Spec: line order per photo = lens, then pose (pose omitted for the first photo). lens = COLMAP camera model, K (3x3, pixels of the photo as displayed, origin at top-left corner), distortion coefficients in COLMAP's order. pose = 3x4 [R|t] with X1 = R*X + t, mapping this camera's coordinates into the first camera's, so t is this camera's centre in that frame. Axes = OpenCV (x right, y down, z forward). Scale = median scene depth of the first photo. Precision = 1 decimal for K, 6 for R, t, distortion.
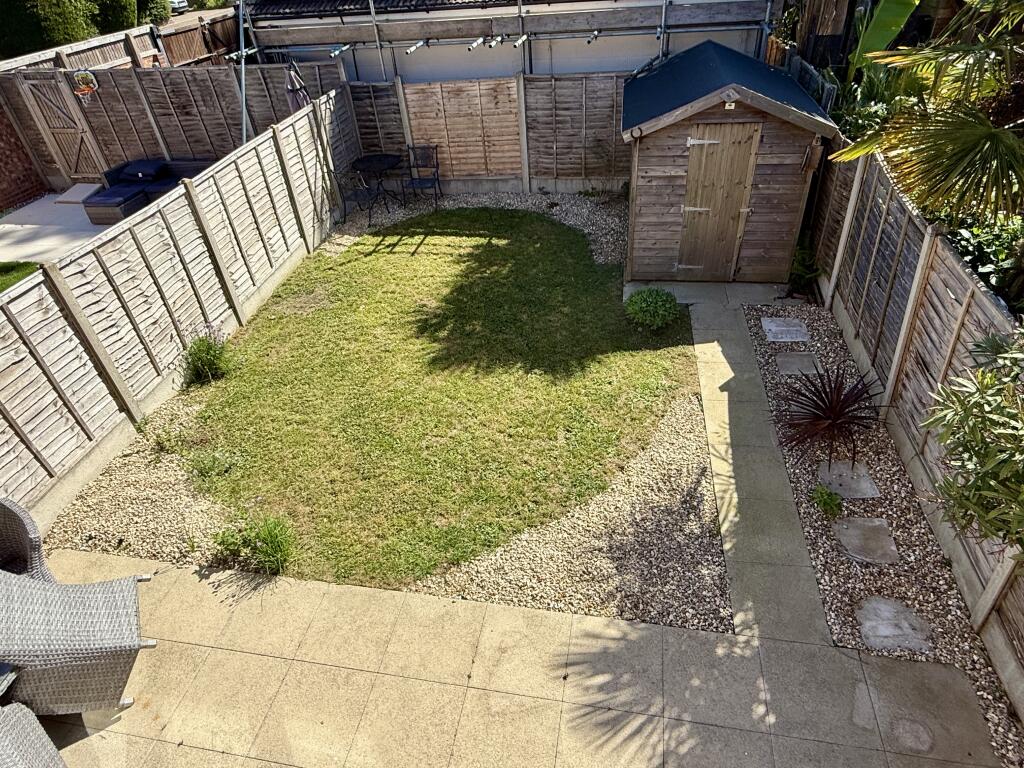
lens RADIAL K [[624.9, 0, 514.5], [0, 624.9, 383.1], [0, 0, 1]] dist [-0.007432, 0.005913]
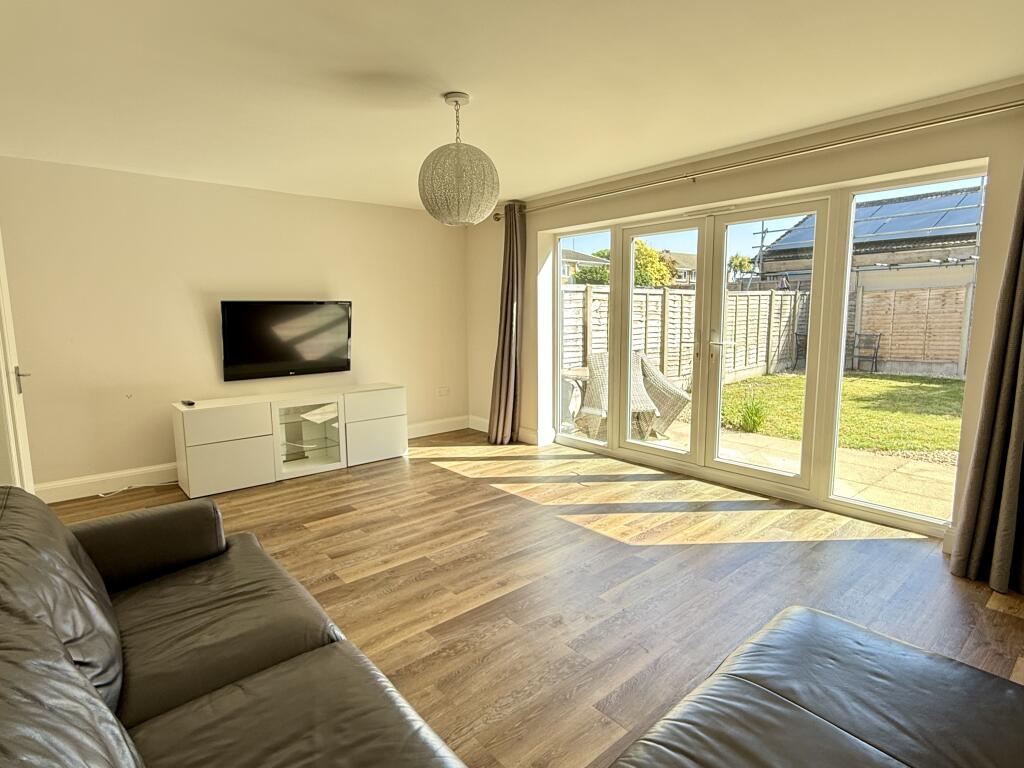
lens RADIAL K [[539.2, 0, 508.2], [0, 539.2, 385.9], [0, 0, 1]] dist [-0.003030, -0.000990]
pose [[0.771652, 0.147992, -0.618588, -0.010003], [-0.417509, 0.851551, -0.317091, 0.442157], [0.479832, 0.502950, 0.718889, -0.177382]]
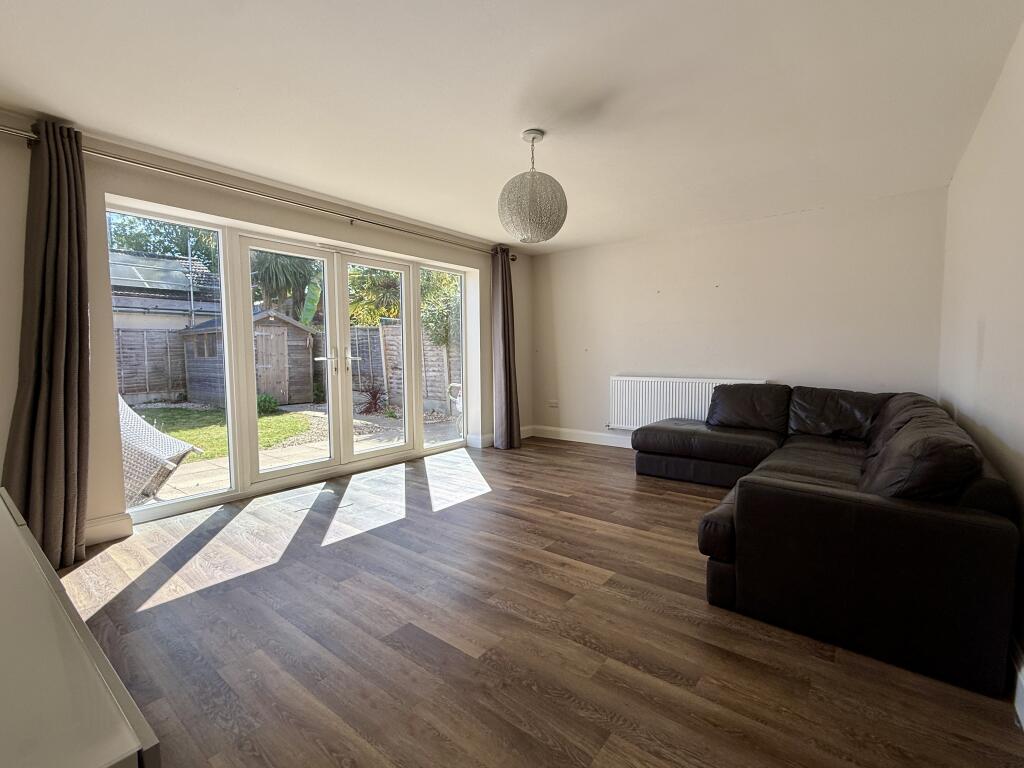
lens RADIAL K [[460.2, 0, 514.1], [0, 460.2, 384.8], [0, 0, 1]] dist [-0.002561, -0.000131]
pose [[0.468782, 0.005701, 0.883296, -0.467500], [0.514437, 0.811128, -0.278256, 0.435700], [-0.718052, 0.584841, 0.377309, -0.075388]]
